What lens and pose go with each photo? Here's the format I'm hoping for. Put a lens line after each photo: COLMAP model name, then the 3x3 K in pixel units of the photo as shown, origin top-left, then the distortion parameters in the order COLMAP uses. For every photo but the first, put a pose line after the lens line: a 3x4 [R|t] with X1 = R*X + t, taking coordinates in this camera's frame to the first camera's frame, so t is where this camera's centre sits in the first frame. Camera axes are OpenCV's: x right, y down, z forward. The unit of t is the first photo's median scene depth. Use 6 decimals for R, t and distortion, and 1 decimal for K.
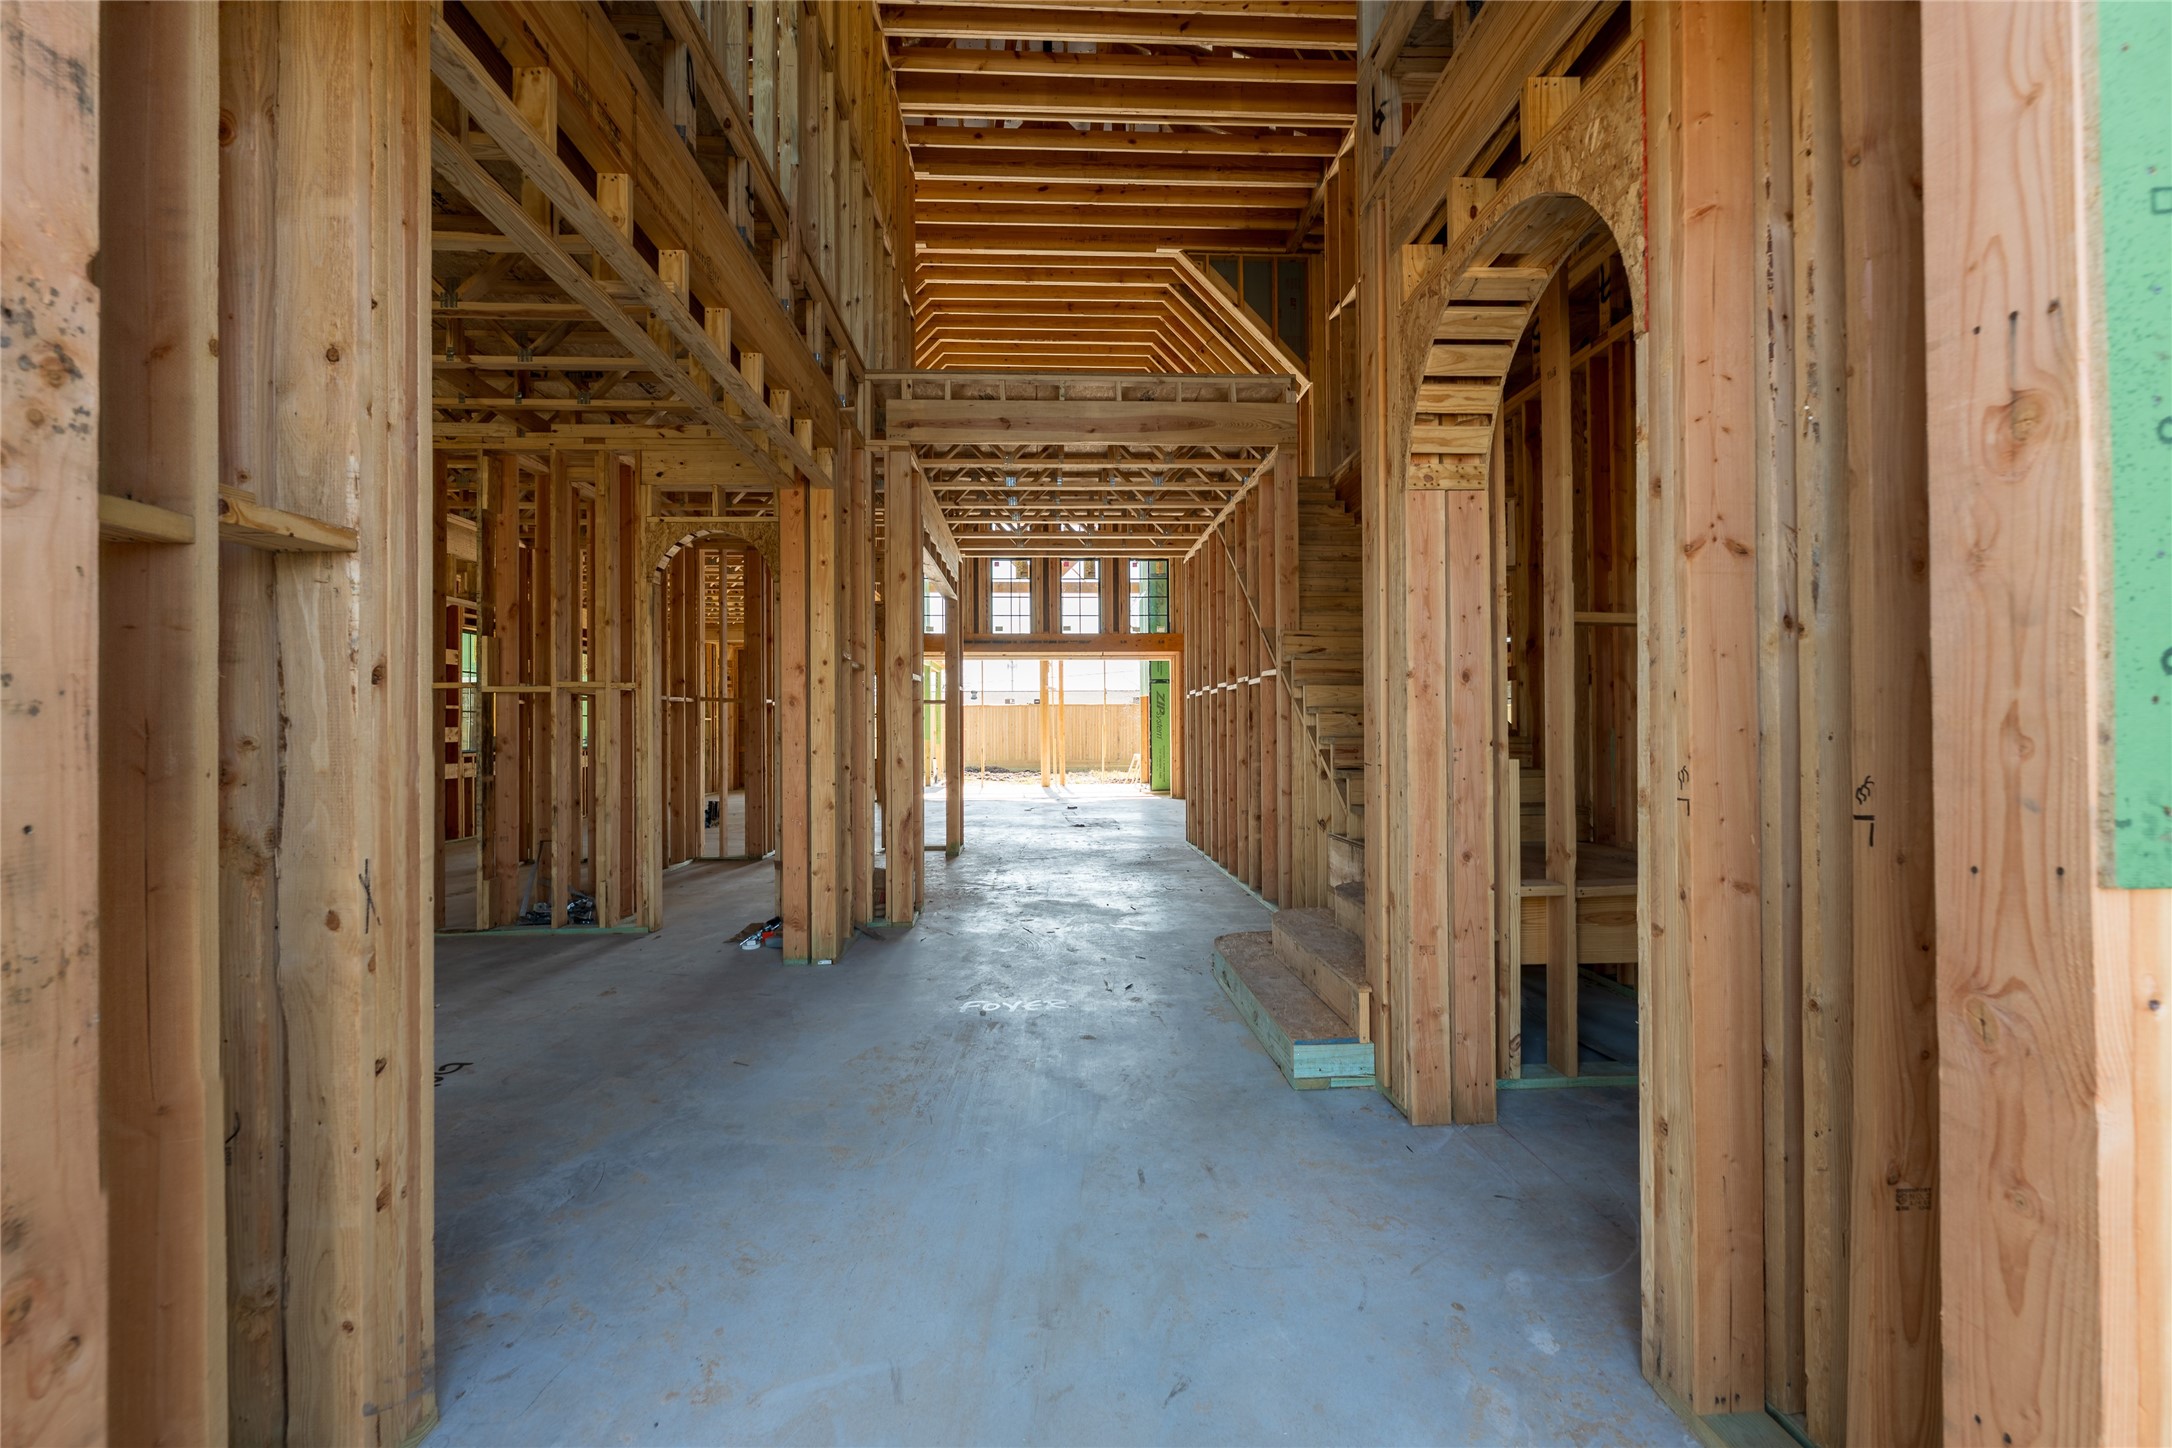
lens RADIAL K [[866.4, 0, 1086.0], [0, 866.4, 724.0], [0, 0, 1]] dist [-0.000232, -0.000060]
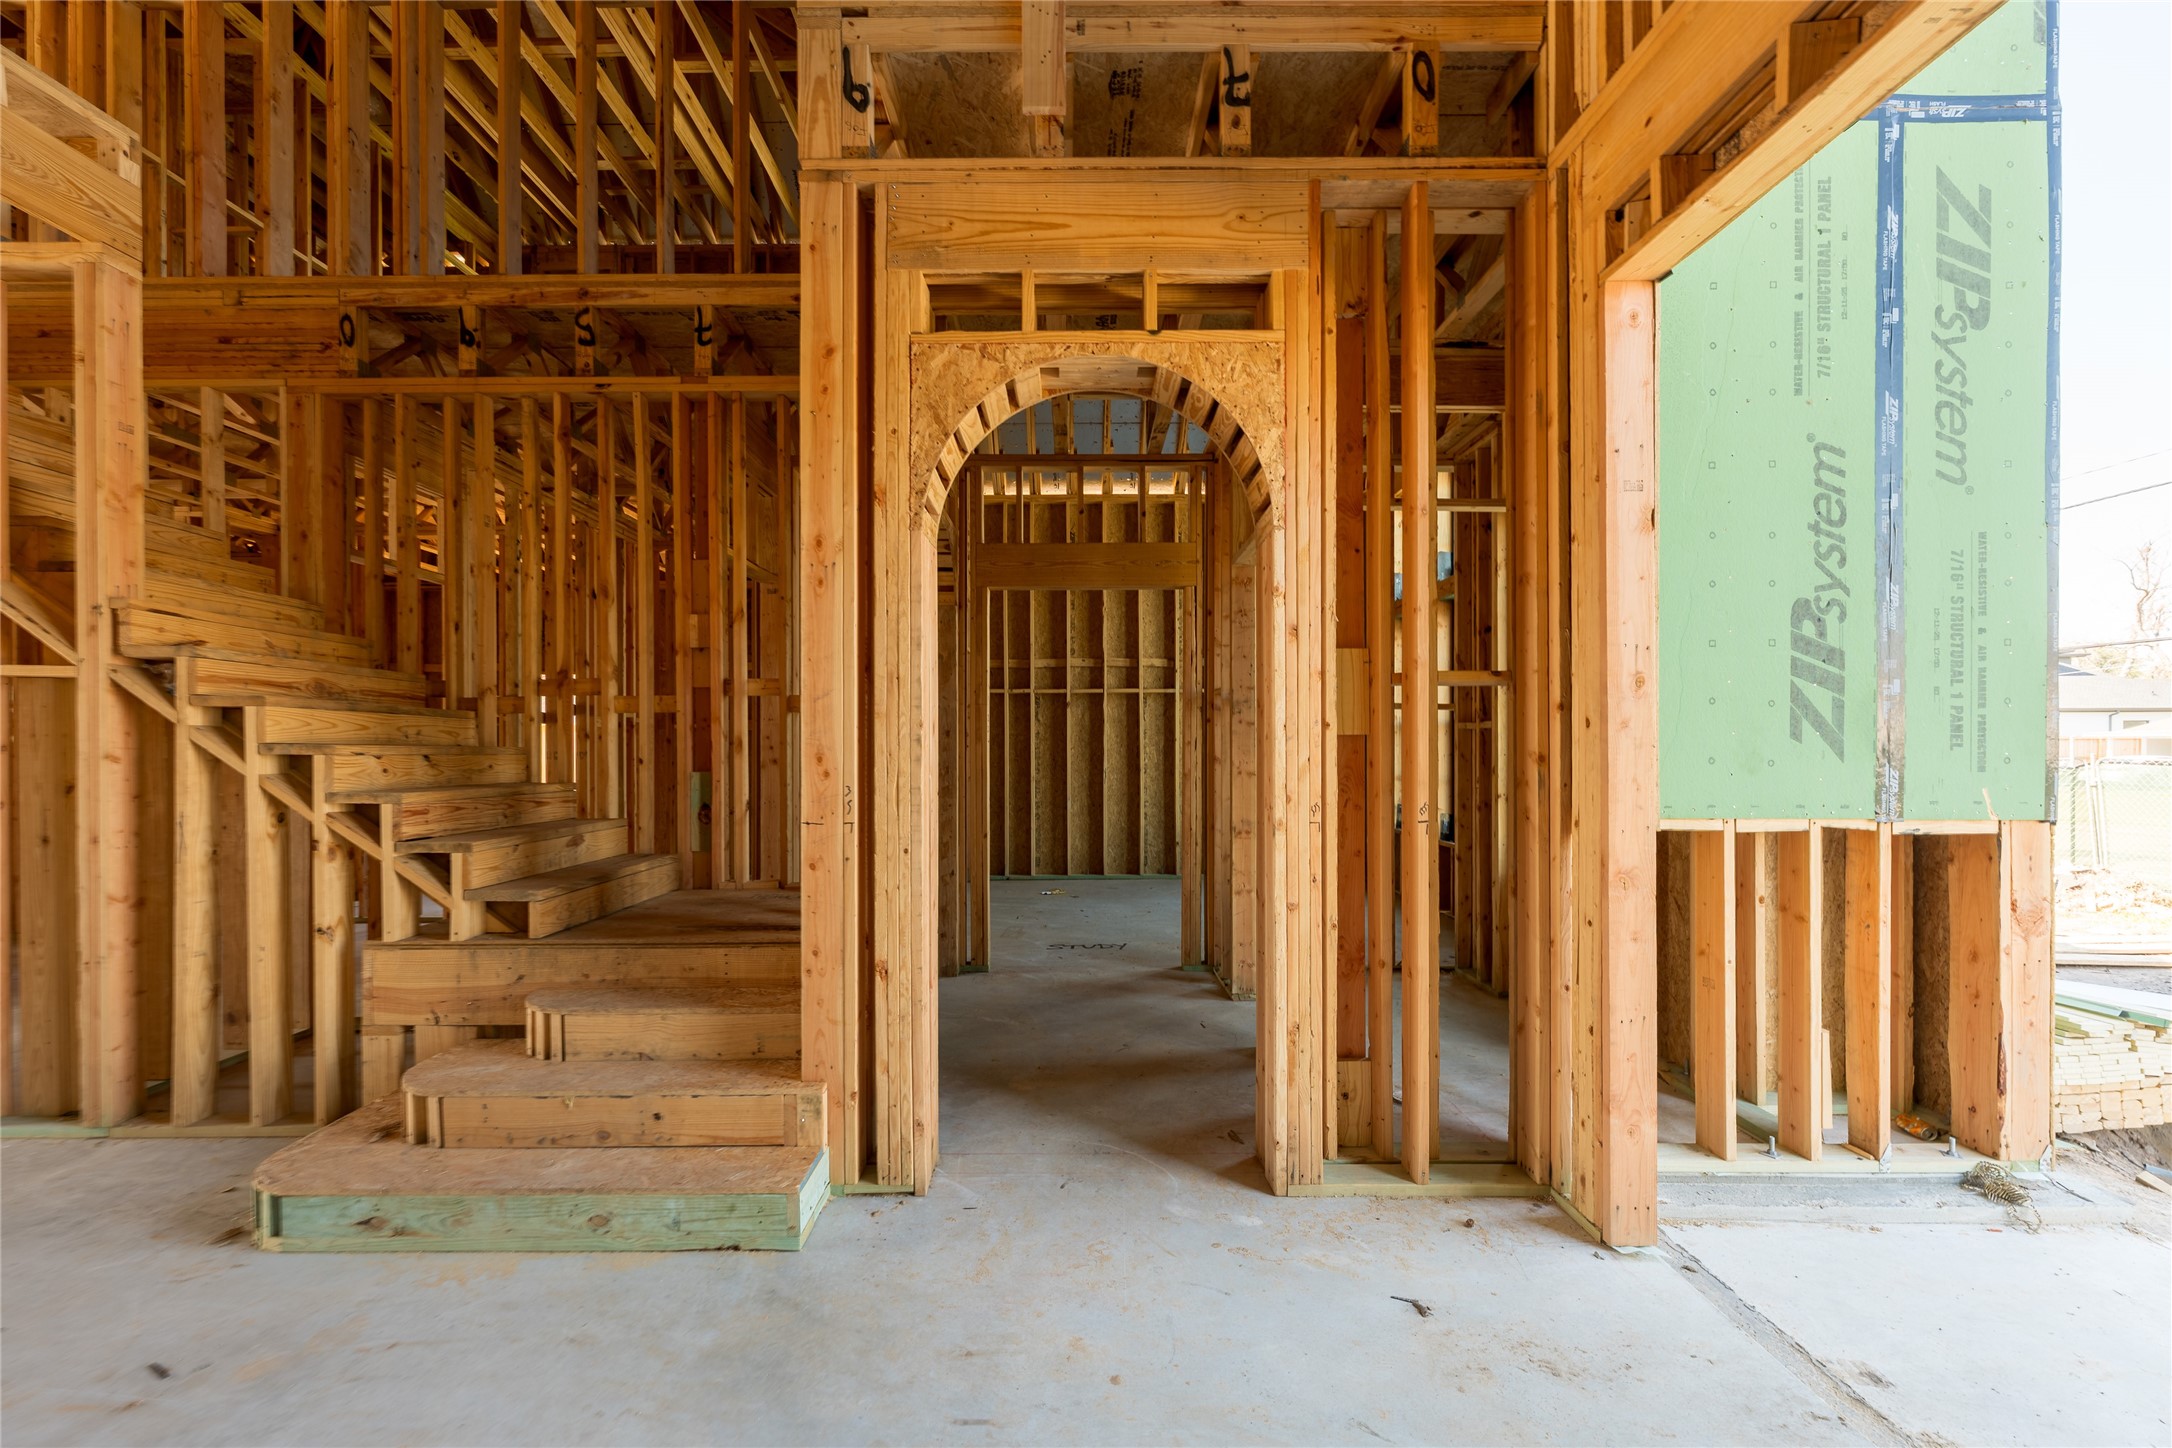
lens RADIAL K [[868.5, 0, 1078.7], [0, 868.5, 753.7], [0, 0, 1]] dist [0.000613, 0.000027]
pose [[0.055026, 0.000819, 0.998485, -0.794876], [-0.002892, 0.999996, -0.000660, -0.036080], [-0.998481, -0.002851, 0.055028, 1.073841]]
